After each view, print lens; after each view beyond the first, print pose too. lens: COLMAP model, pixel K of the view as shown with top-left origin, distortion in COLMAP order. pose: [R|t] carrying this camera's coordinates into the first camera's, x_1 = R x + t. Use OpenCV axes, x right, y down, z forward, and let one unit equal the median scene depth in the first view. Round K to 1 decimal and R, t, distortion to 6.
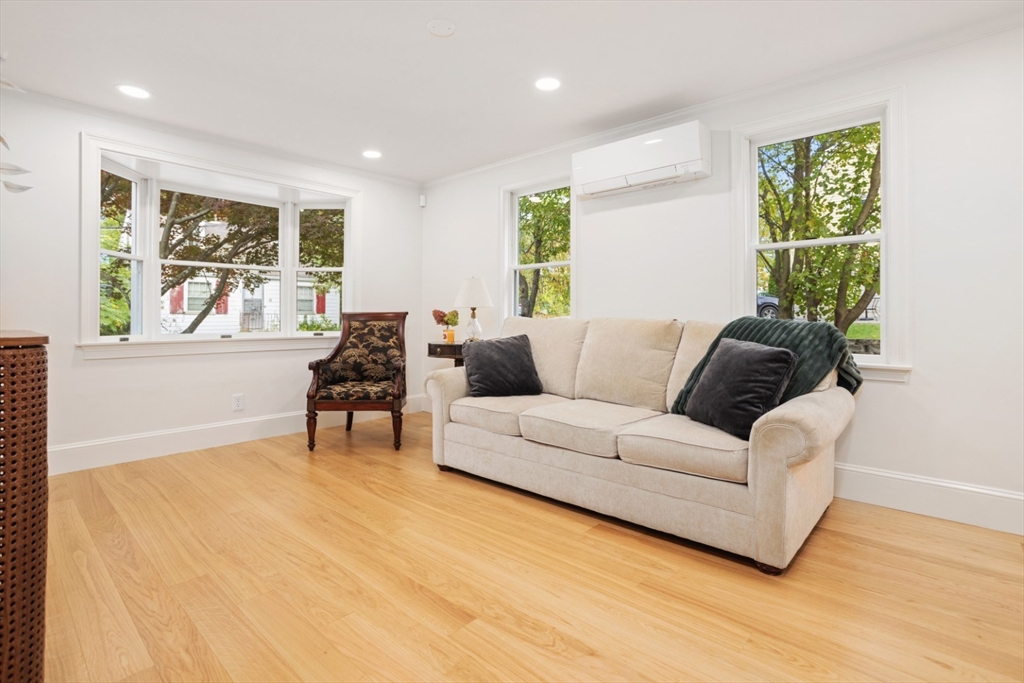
lens RADIAL K [[495.1, 0, 517.4], [0, 495.1, 323.4], [0, 0, 1]] dist [-0.050658, 0.032476]
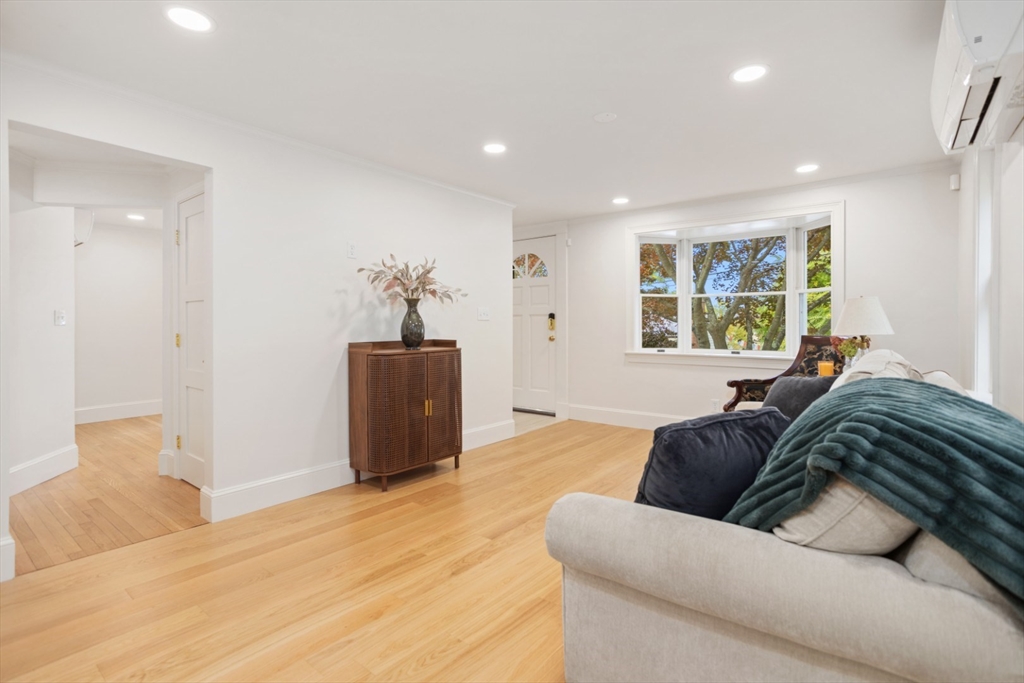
lens RADIAL K [[495.1, 0, 517.4], [0, 495.1, 323.4], [0, 0, 1]] dist [-0.050658, 0.032476]
pose [[0.064767, -0.000314, -0.997900, 1.100901], [-0.007269, 0.999973, -0.000787, -0.077894], [0.997874, 0.007304, 0.064763, 0.698302]]
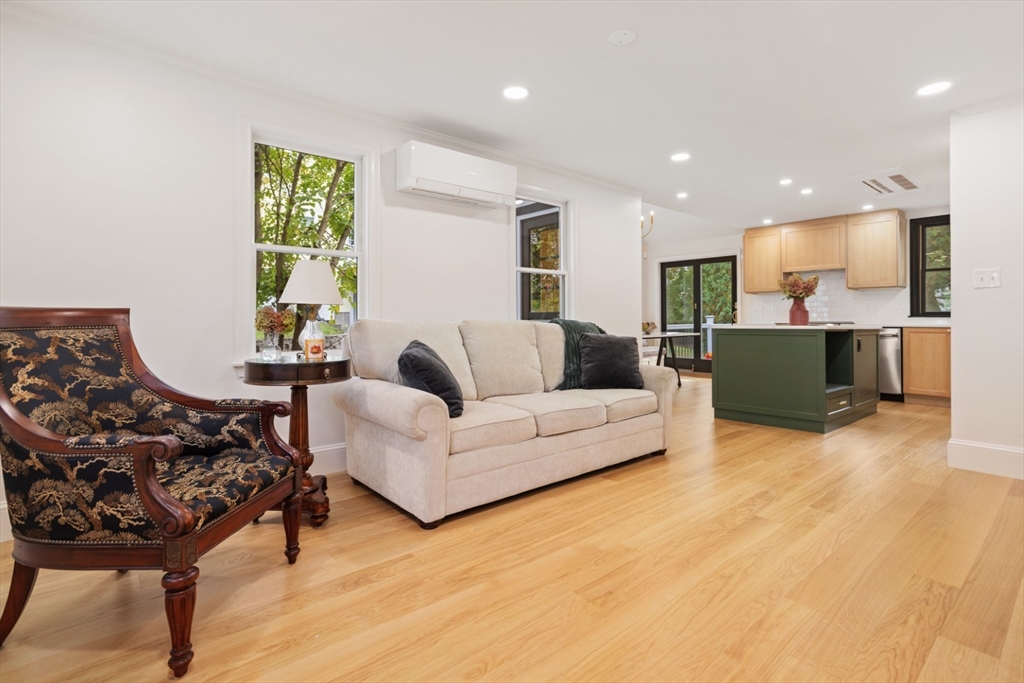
lens RADIAL K [[502.7, 0, 508.6], [0, 502.7, 318.1], [0, 0, 1]] dist [-0.028781, 0.041851]
pose [[0.120413, -0.000981, 0.992723, -1.257173], [0.007643, 0.999971, 0.000061, -0.020915], [-0.992694, 0.007580, 0.120417, 1.133991]]
